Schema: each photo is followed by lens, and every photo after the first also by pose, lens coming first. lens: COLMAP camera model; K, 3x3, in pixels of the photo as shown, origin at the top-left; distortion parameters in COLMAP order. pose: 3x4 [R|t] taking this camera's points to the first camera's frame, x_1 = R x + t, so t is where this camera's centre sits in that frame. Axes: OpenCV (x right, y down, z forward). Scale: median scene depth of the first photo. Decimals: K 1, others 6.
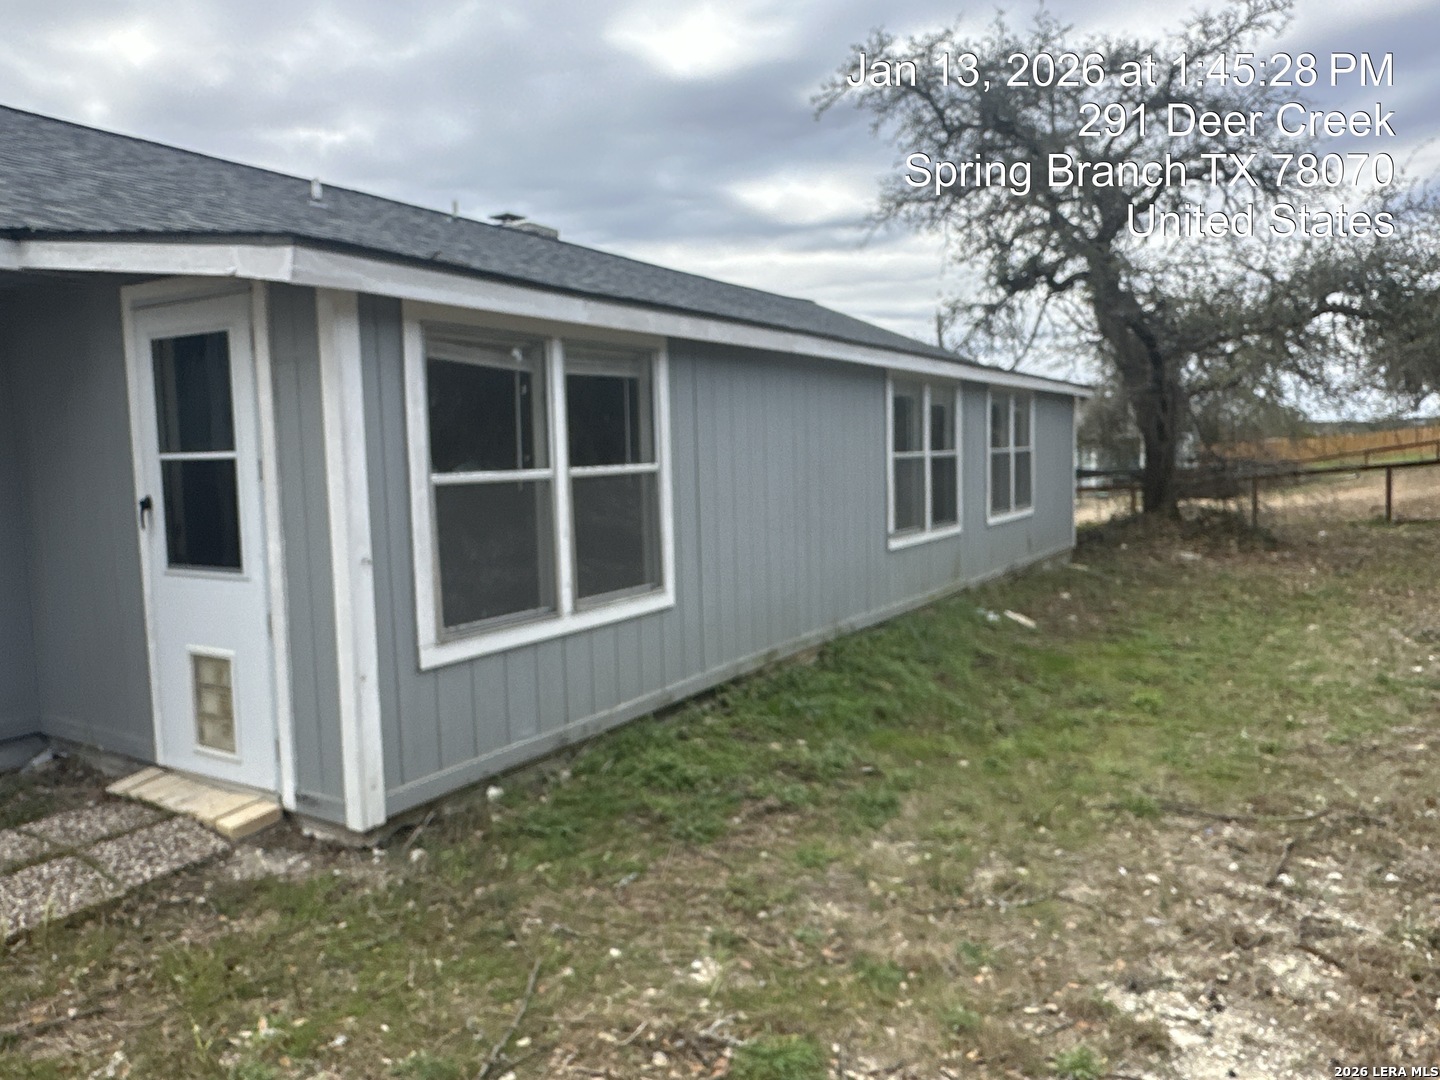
lens RADIAL K [[1023.4, 0, 716.2], [0, 1023.4, 543.5], [0, 0, 1]] dist [-0.006918, -0.004014]
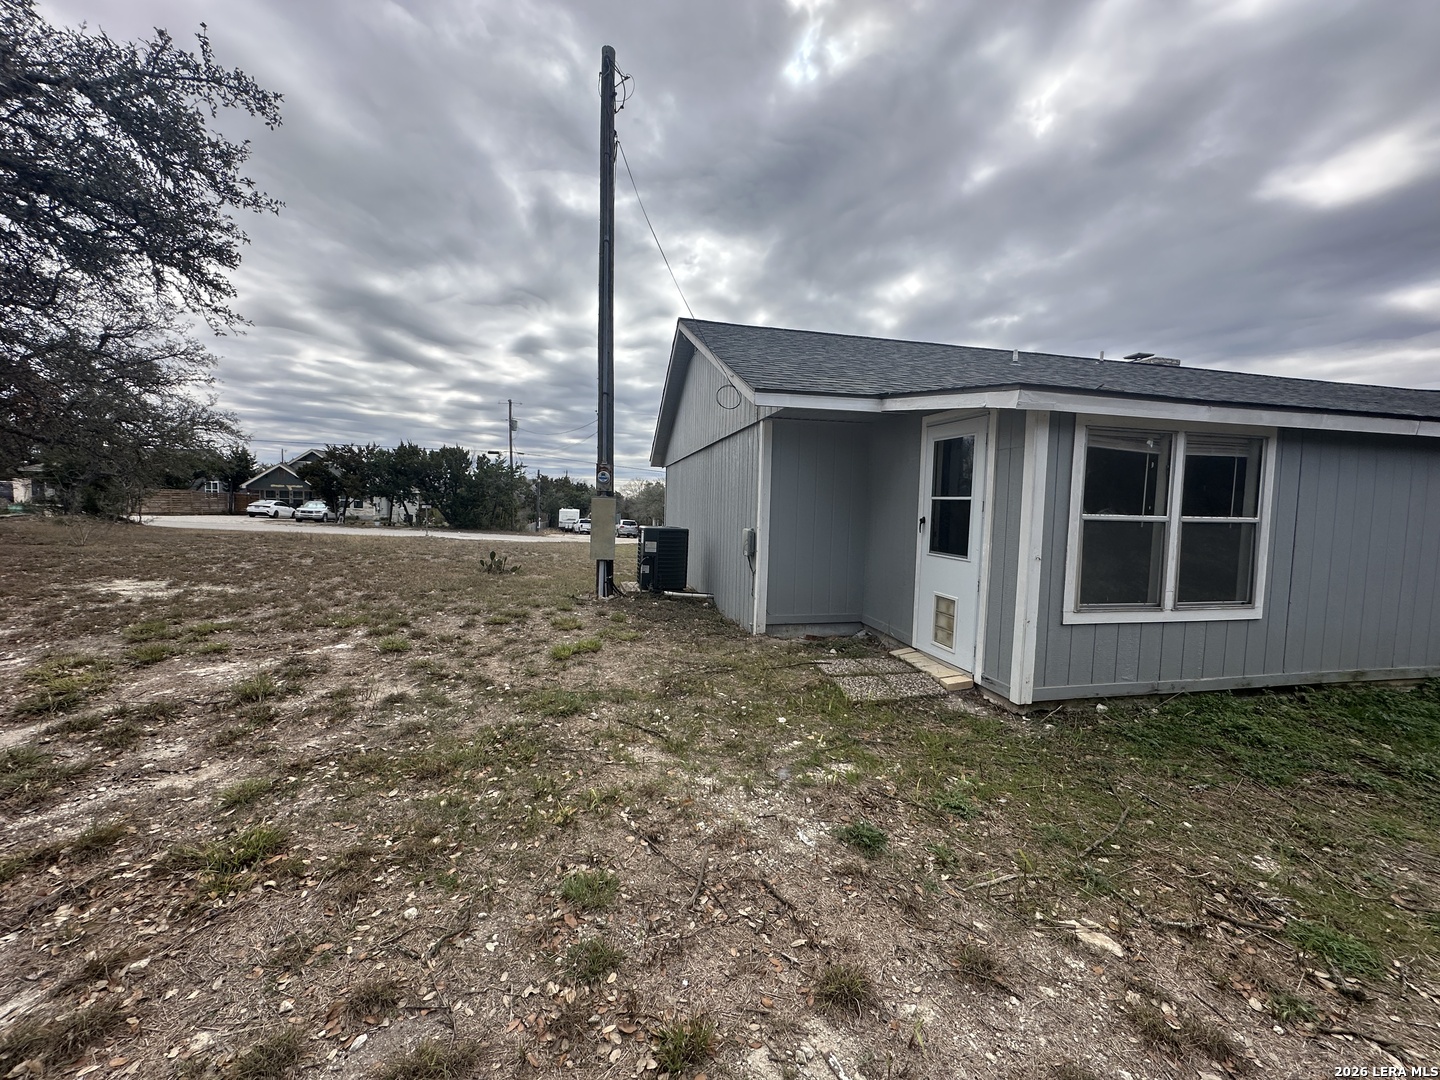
lens RADIAL K [[575.4, 0, 718.5], [0, 575.4, 538.6], [0, 0, 1]] dist [-0.006200, 0.001196]
pose [[0.693060, 0.086287, -0.715697, -0.005518], [-0.107963, 0.994037, 0.015296, 0.023159], [0.712750, 0.066667, 0.698243, -0.103664]]
